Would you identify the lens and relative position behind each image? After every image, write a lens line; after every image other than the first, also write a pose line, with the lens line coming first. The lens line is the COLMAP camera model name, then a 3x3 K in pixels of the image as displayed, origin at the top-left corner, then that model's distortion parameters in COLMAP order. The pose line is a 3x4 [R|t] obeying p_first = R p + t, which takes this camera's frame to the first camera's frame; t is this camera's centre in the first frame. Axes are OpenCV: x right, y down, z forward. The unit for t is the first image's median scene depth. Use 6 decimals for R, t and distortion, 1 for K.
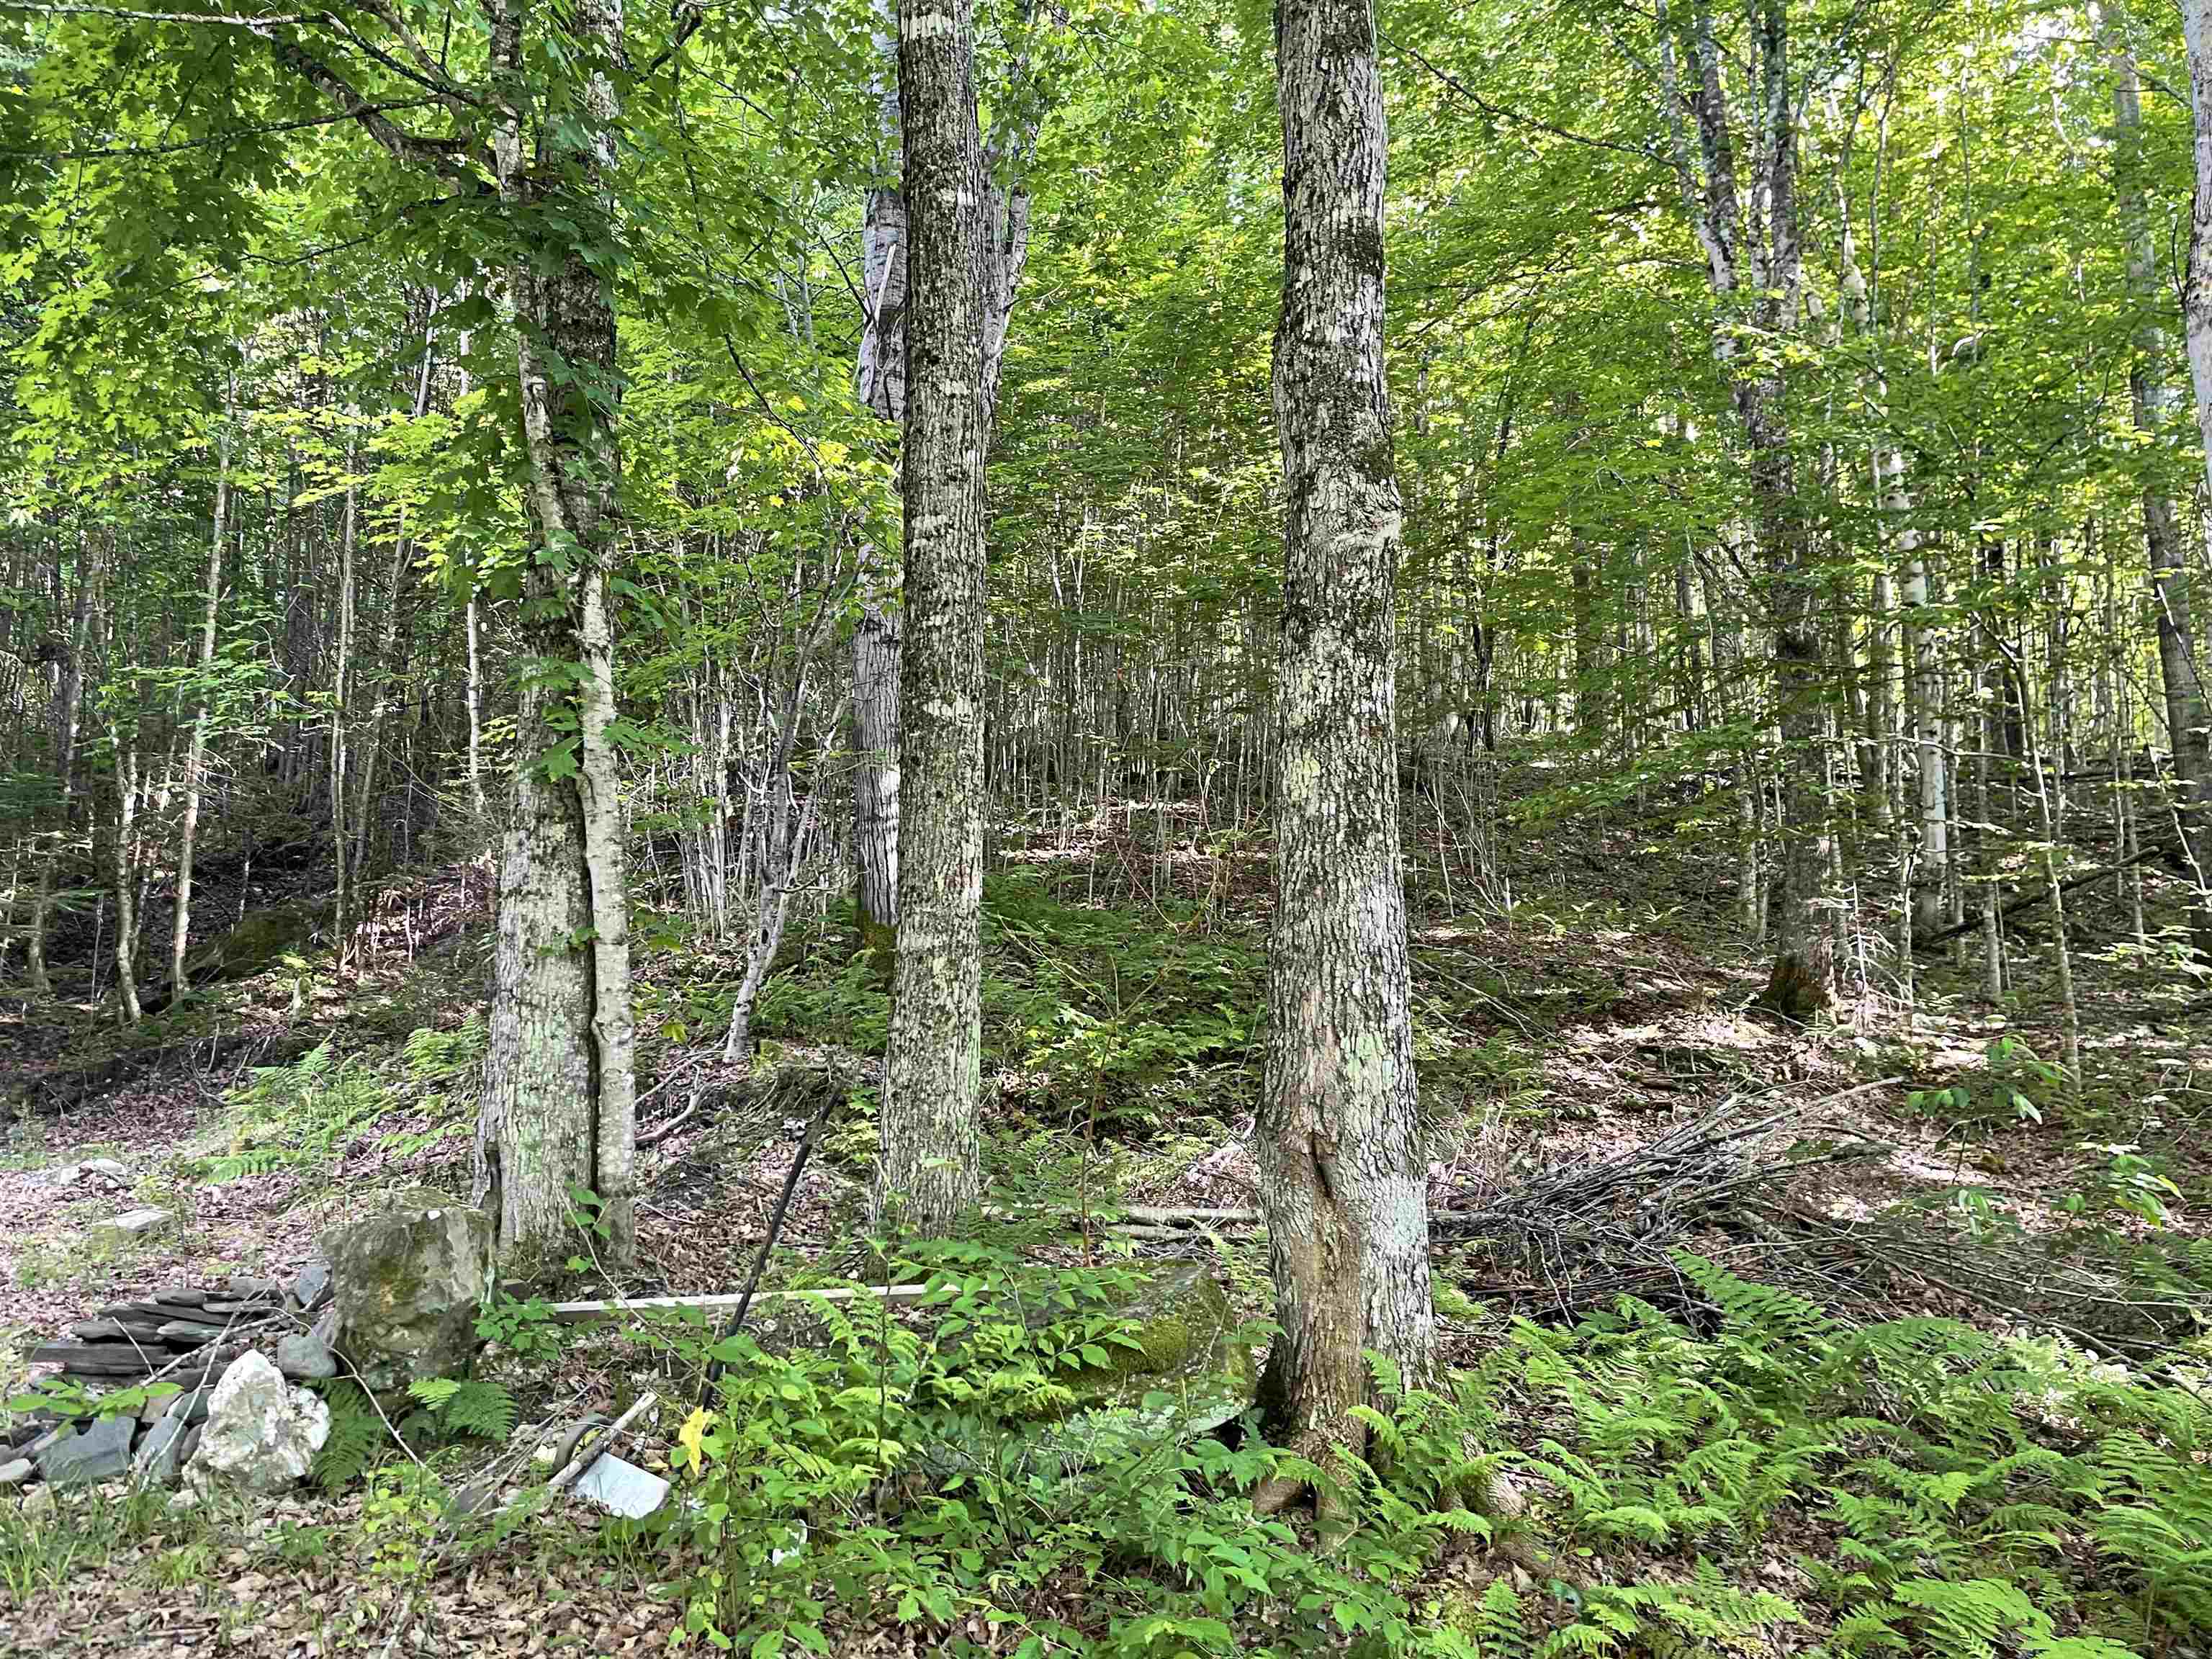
lens RADIAL K [[1572.7, 0, 1113.1], [0, 1572.7, 841.8], [0, 0, 1]] dist [0.106926, -0.134447]
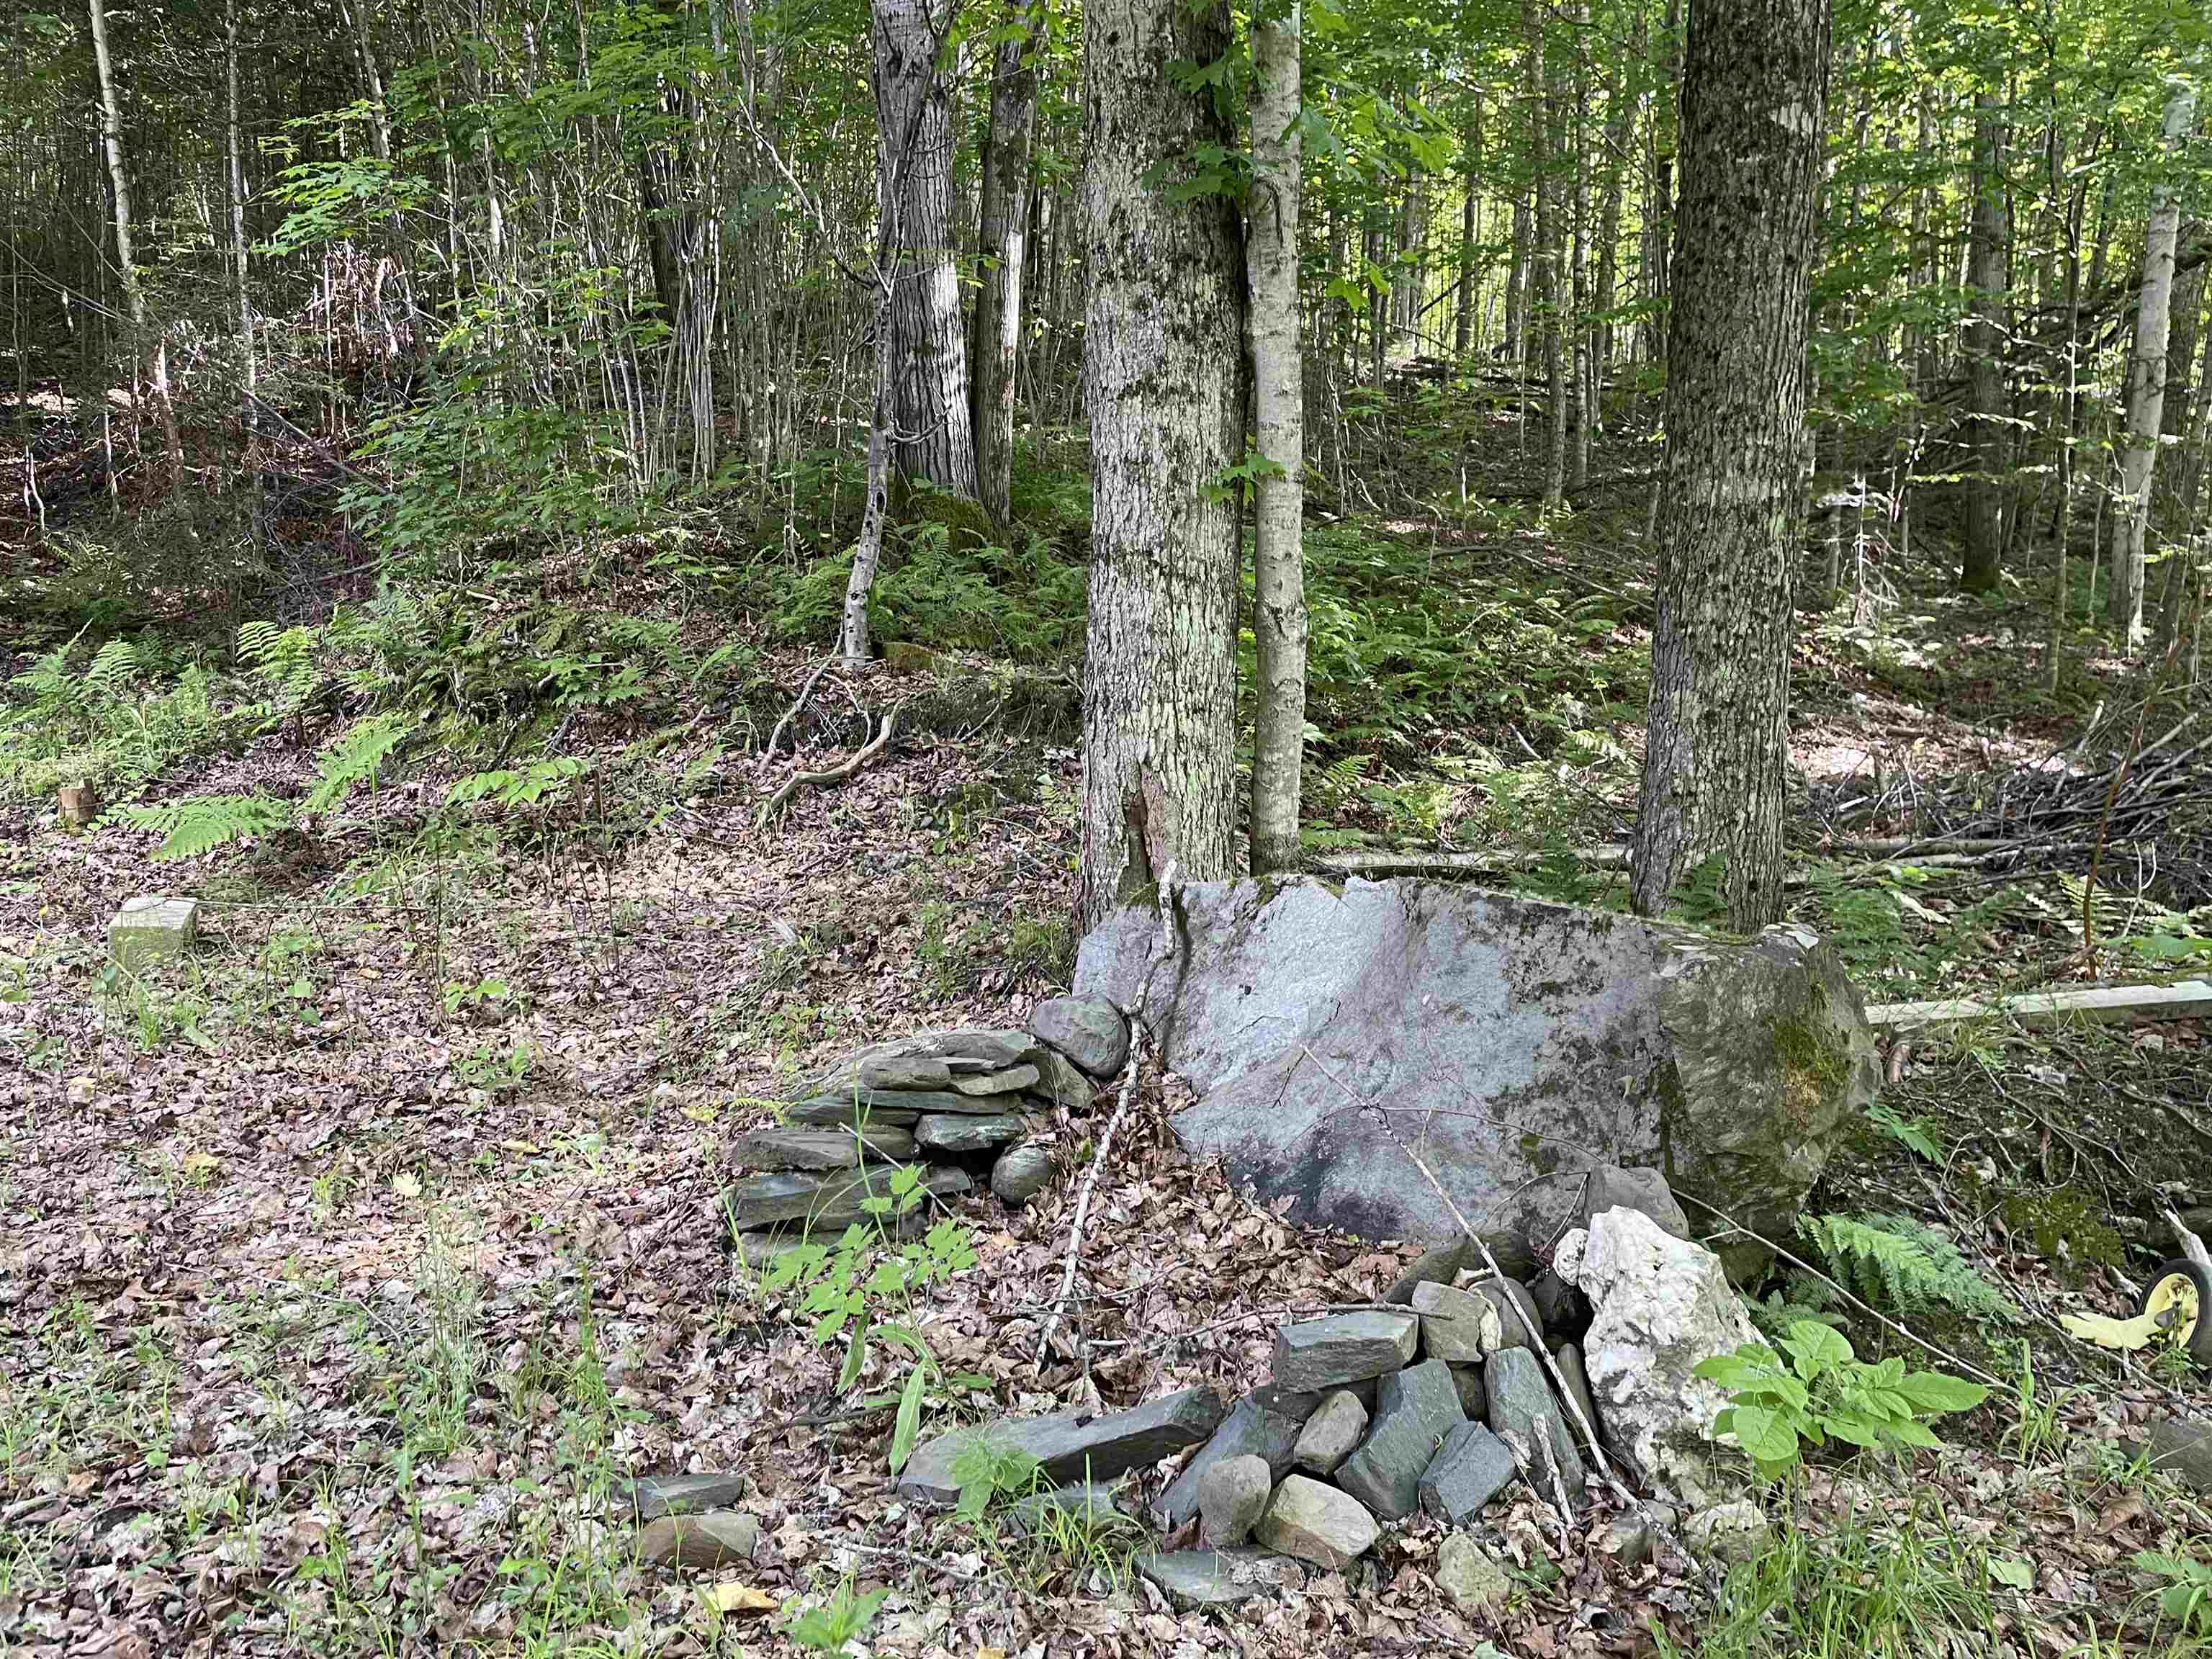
lens RADIAL K [[1572.7, 0, 1113.1], [0, 1572.7, 841.8], [0, 0, 1]] dist [0.106926, -0.134447]
pose [[0.951104, -0.034725, 0.306912, -0.580756], [-0.040933, 0.970725, 0.236680, 0.057070], [-0.306145, -0.237670, 0.921839, 0.408698]]
